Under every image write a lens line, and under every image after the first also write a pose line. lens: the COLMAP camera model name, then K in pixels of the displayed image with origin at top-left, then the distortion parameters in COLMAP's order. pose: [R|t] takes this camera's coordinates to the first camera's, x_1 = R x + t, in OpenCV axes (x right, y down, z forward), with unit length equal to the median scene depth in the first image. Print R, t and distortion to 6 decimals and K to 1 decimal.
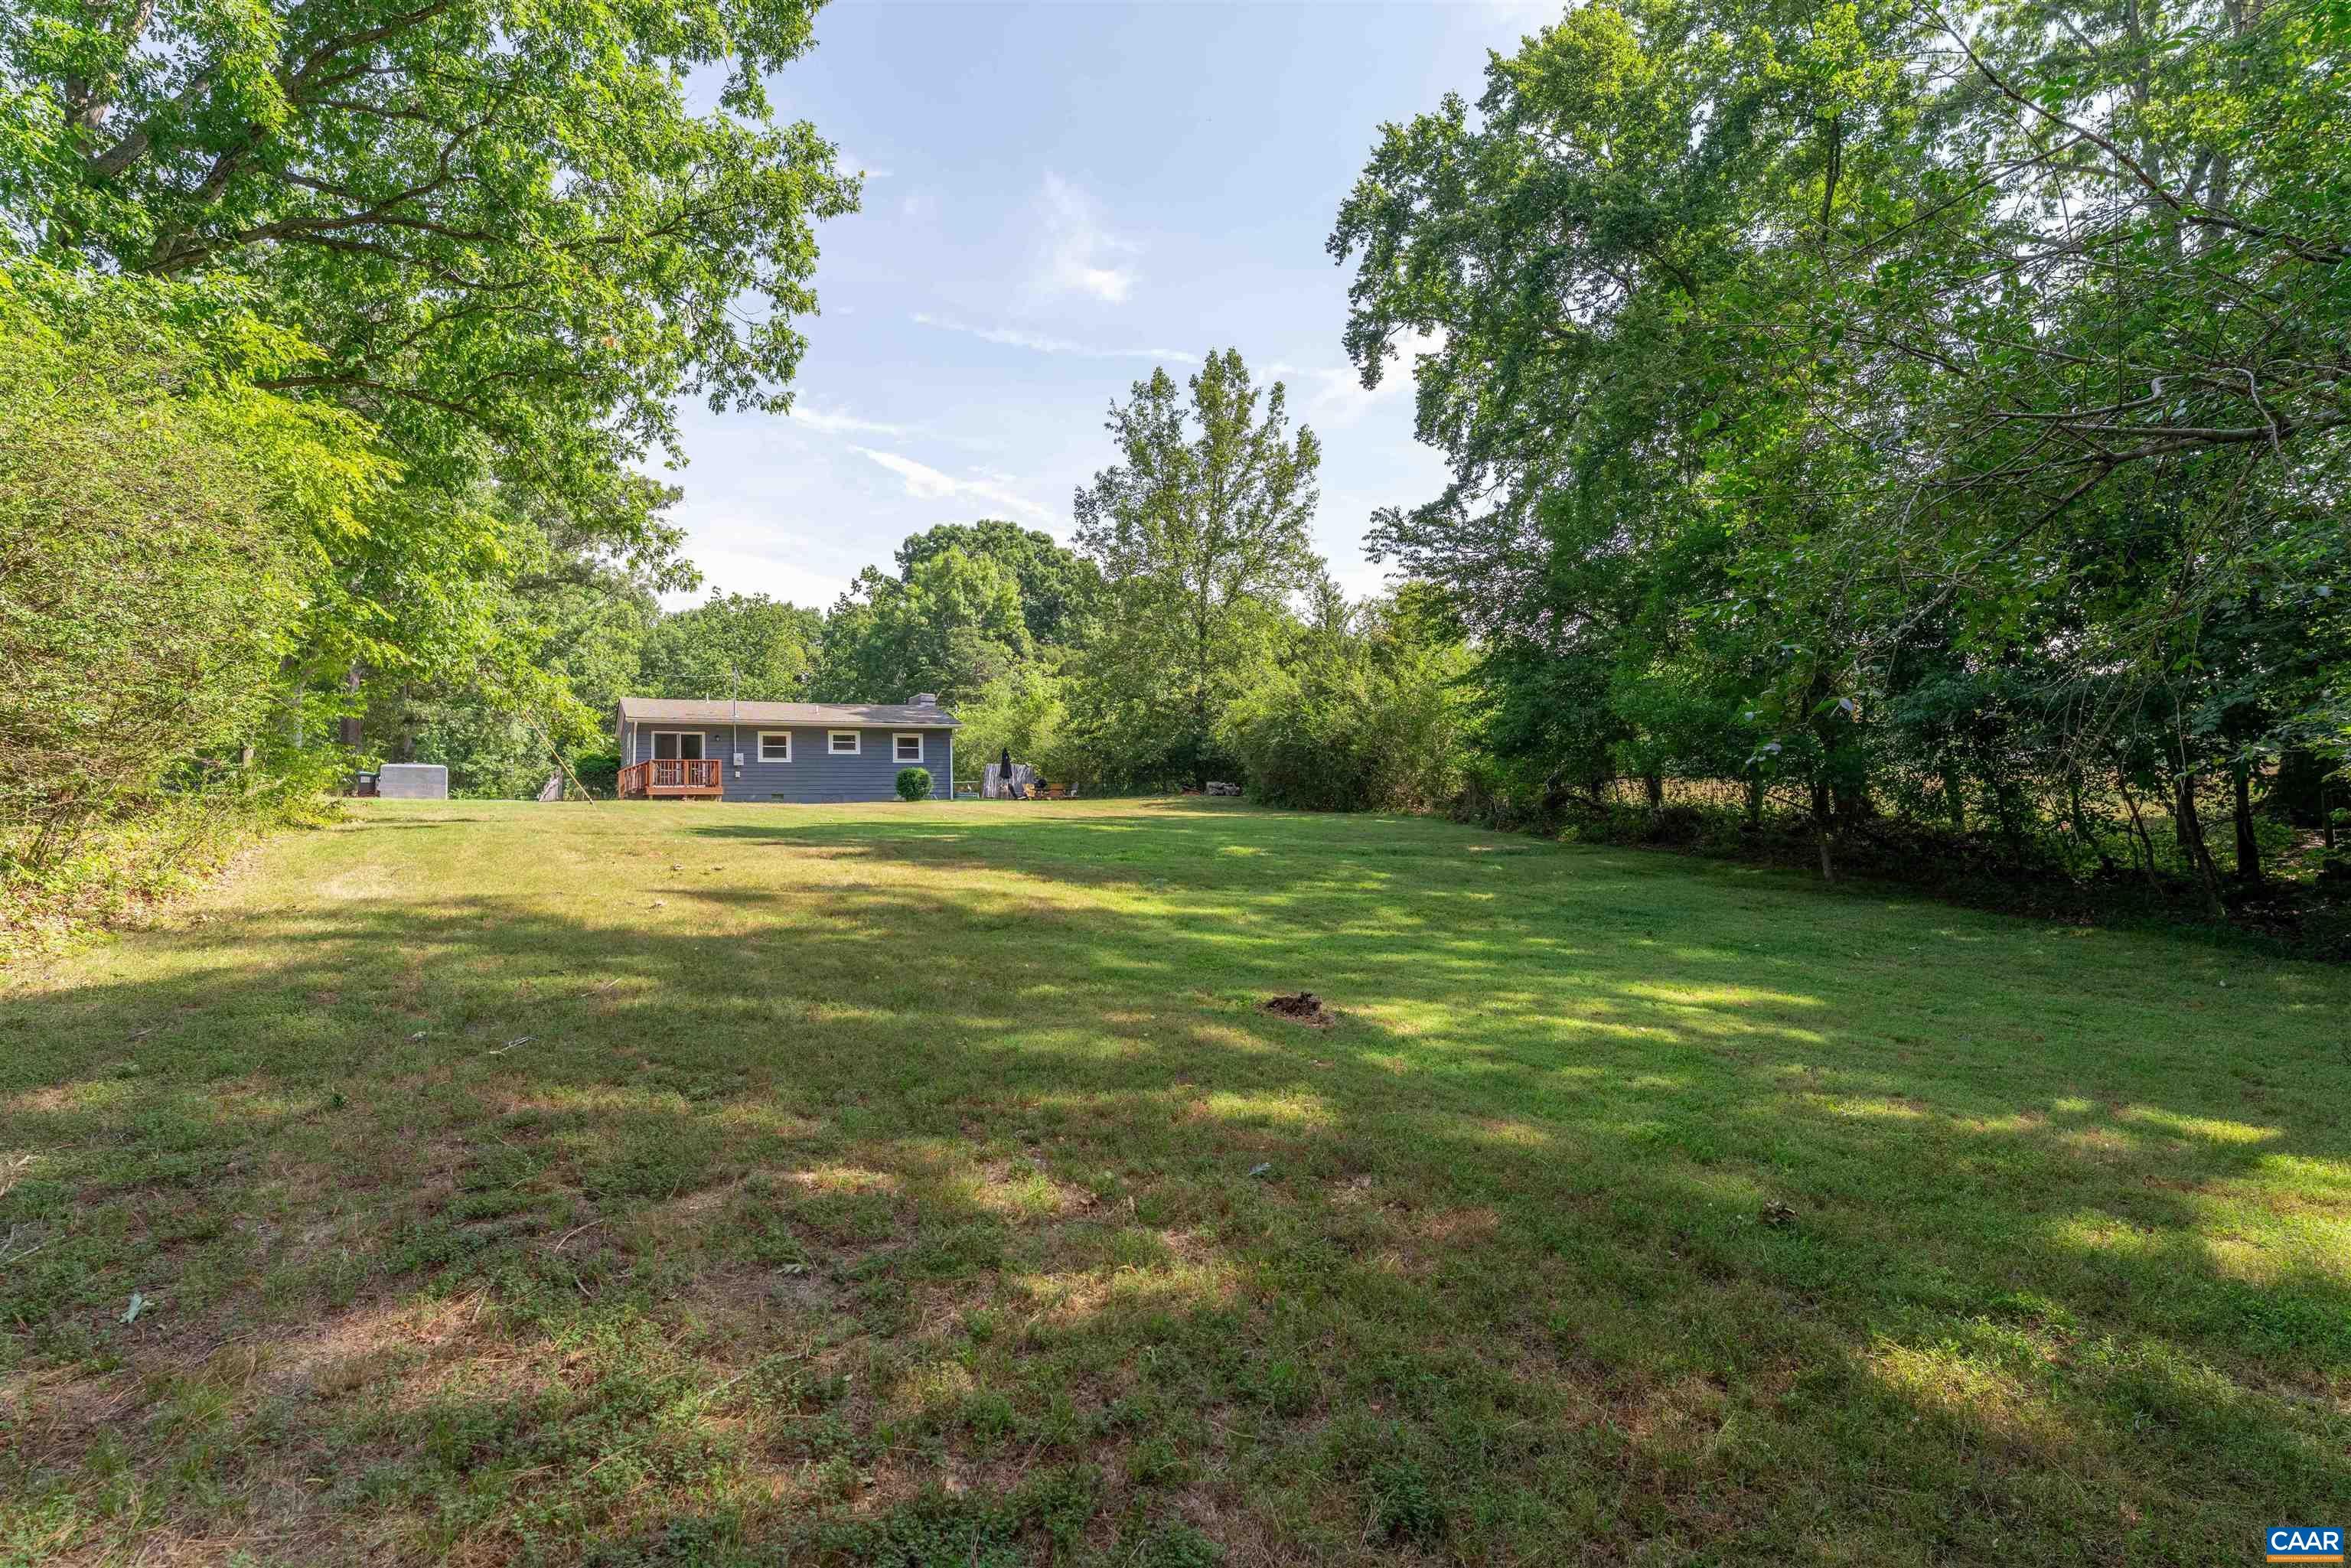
lens RADIAL K [[1209.1, 0, 1184.9], [0, 1209.1, 785.1], [0, 0, 1]] dist [-0.000559, -0.006291]
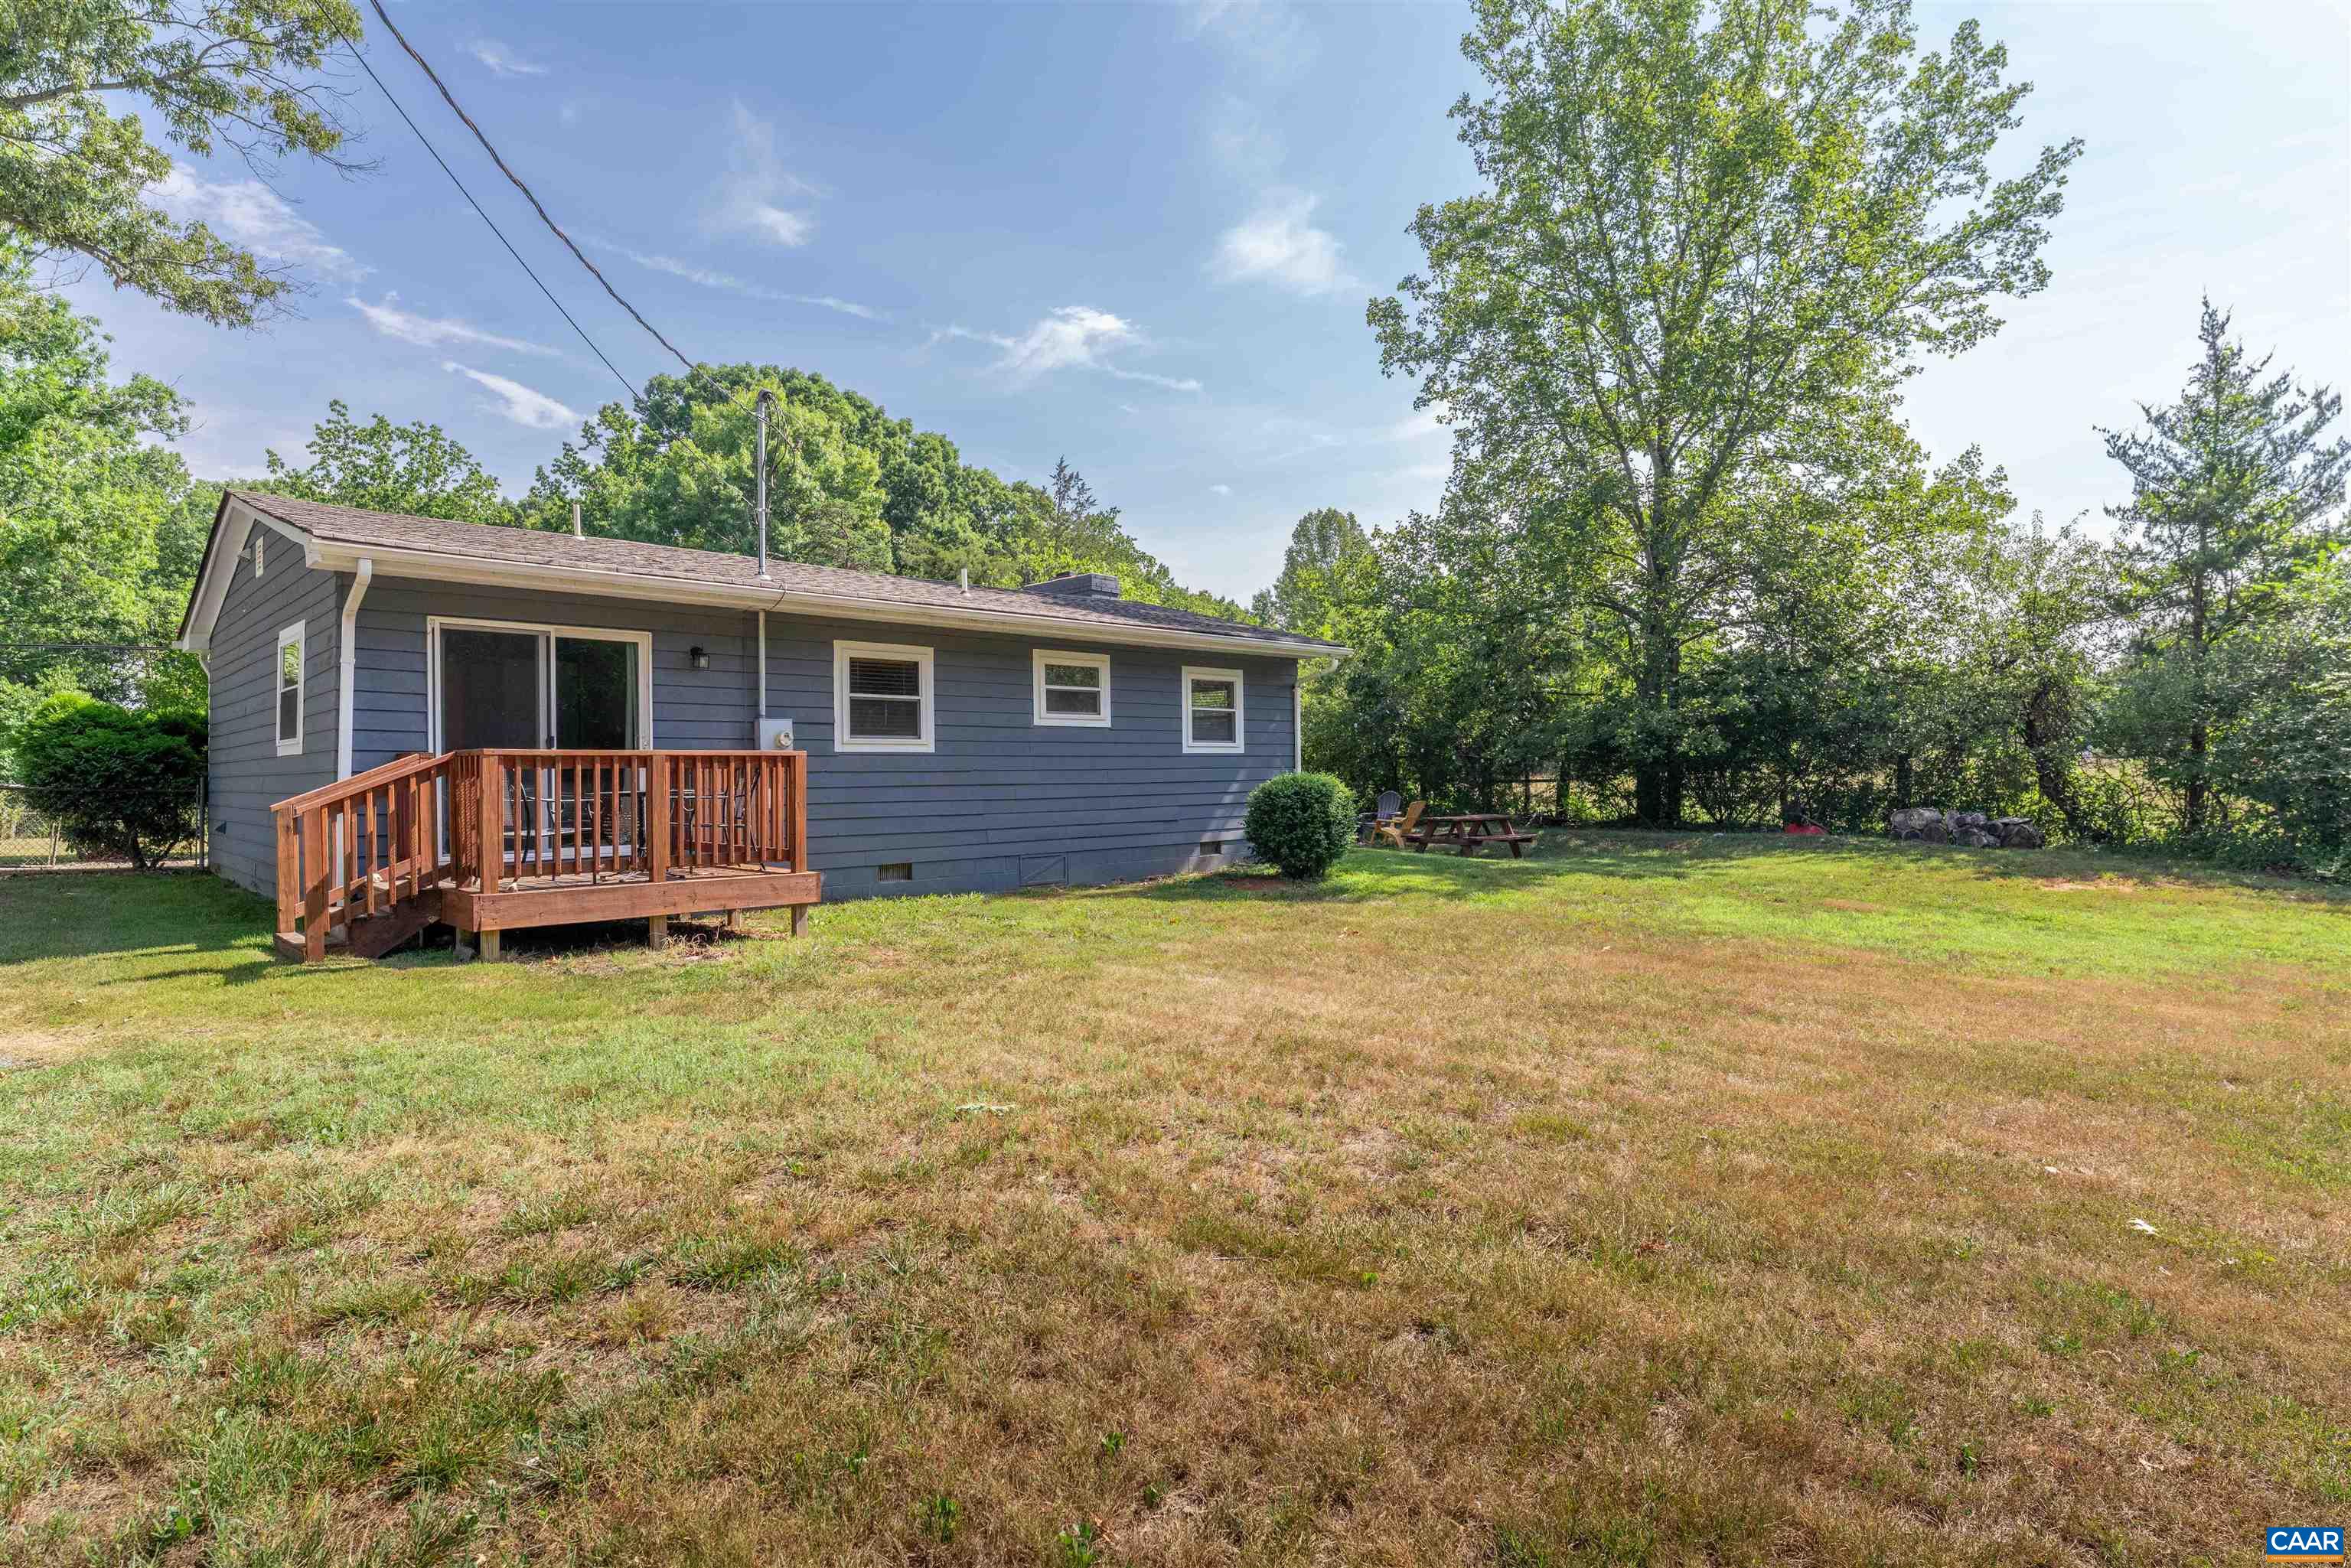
lens RADIAL K [[1209.1, 0, 1165.6], [0, 1209.1, 782.2], [0, 0, 1]] dist [-0.000559, -0.006291]
pose [[0.957780, 0.000108, 0.287503, -0.350388], [-0.007589, 0.999661, 0.024906, -0.019274], [-0.287403, -0.026036, 0.957456, 0.697348]]
